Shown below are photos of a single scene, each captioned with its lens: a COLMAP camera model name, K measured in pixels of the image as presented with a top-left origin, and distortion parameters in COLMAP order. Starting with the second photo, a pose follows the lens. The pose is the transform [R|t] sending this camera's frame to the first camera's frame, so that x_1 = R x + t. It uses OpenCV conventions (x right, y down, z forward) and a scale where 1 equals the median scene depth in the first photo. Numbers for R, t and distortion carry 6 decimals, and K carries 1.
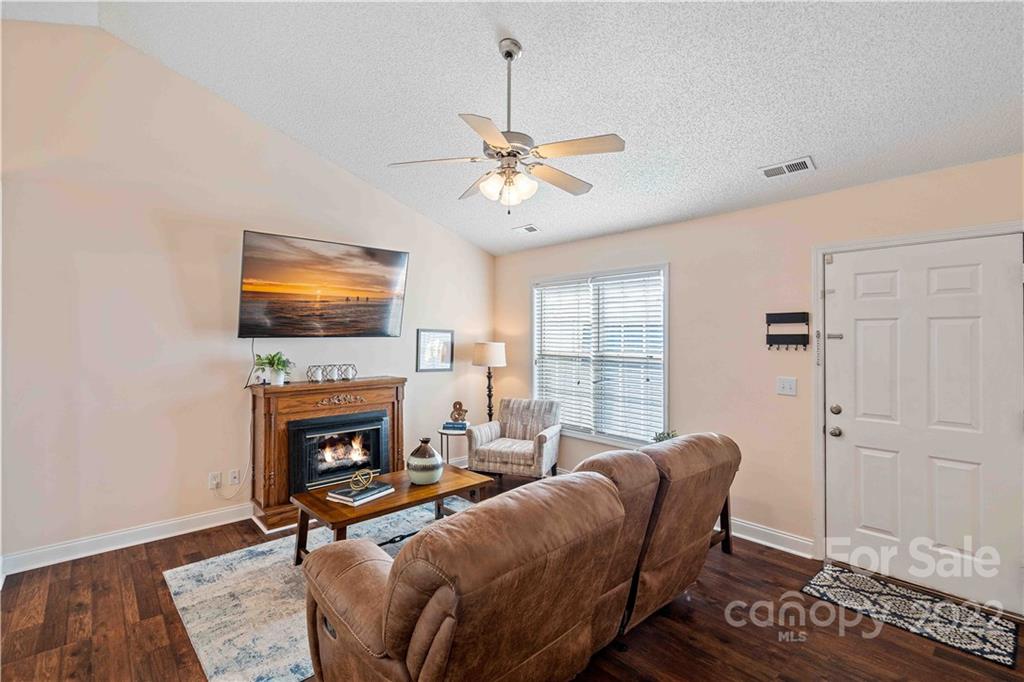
lens RADIAL K [[471.1, 0, 501.4], [0, 471.1, 327.7], [0, 0, 1]] dist [0.003741, 0.002325]
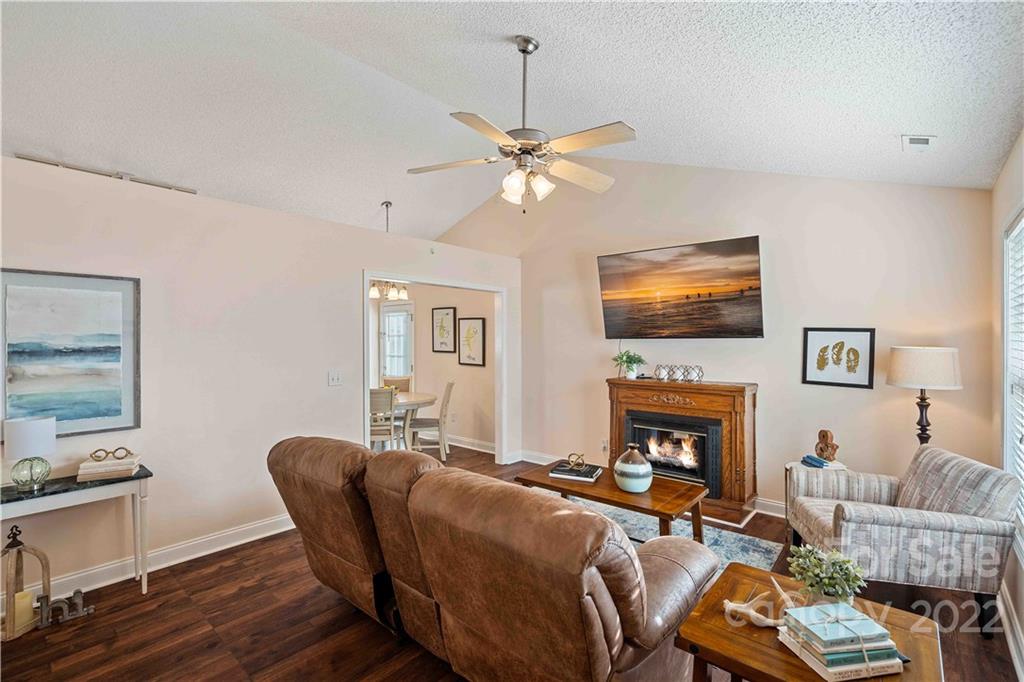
lens RADIAL K [[471.1, 0, 519.8], [0, 471.1, 344.8], [0, 0, 1]] dist [0.003741, 0.002325]
pose [[0.135674, 0.010687, -0.990696, 0.643803], [0.014578, 0.999812, 0.012782, 0.018727], [0.990646, -0.016176, 0.135493, 0.559630]]
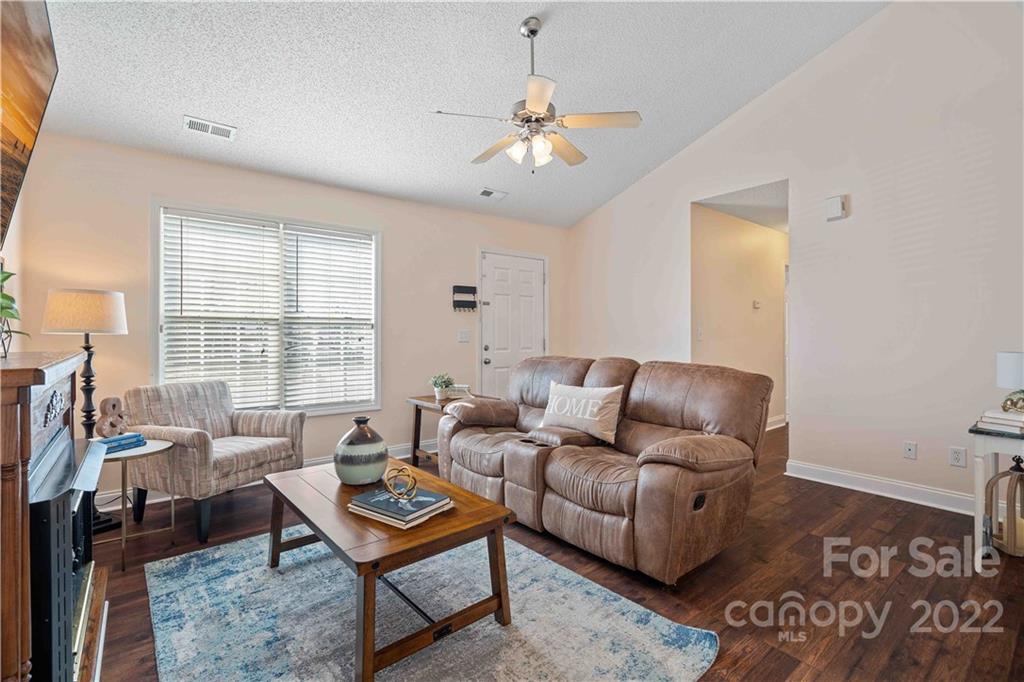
lens RADIAL K [[471.1, 0, 509.3], [0, 471.1, 332.3], [0, 0, 1]] dist [0.003741, 0.002325]
pose [[0.043511, 0.005942, 0.999035, -0.718620], [-0.013939, 0.999889, -0.005340, 0.098188], [-0.998956, -0.013693, 0.043589, 0.654842]]
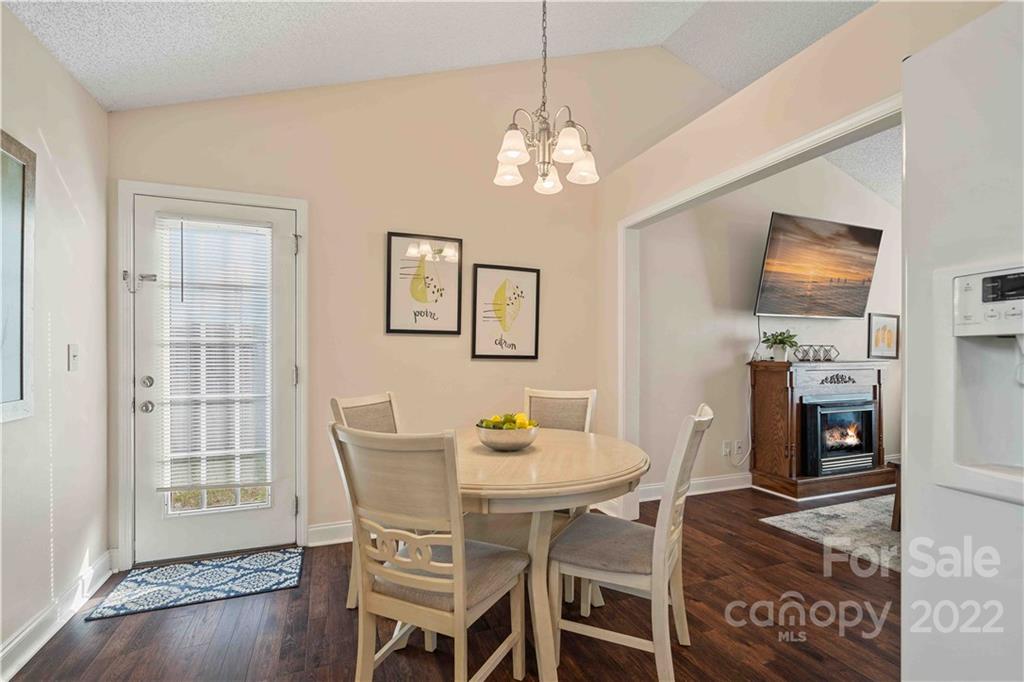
lens RADIAL K [[471.1, 0, 517.8], [0, 471.1, 347.2], [0, 0, 1]] dist [0.003741, 0.002325]
pose [[0.946593, 0.005450, -0.322385, -0.675617], [-0.002605, 0.999954, 0.009254, 0.078644], [0.322421, -0.007920, 0.946563, -0.167635]]
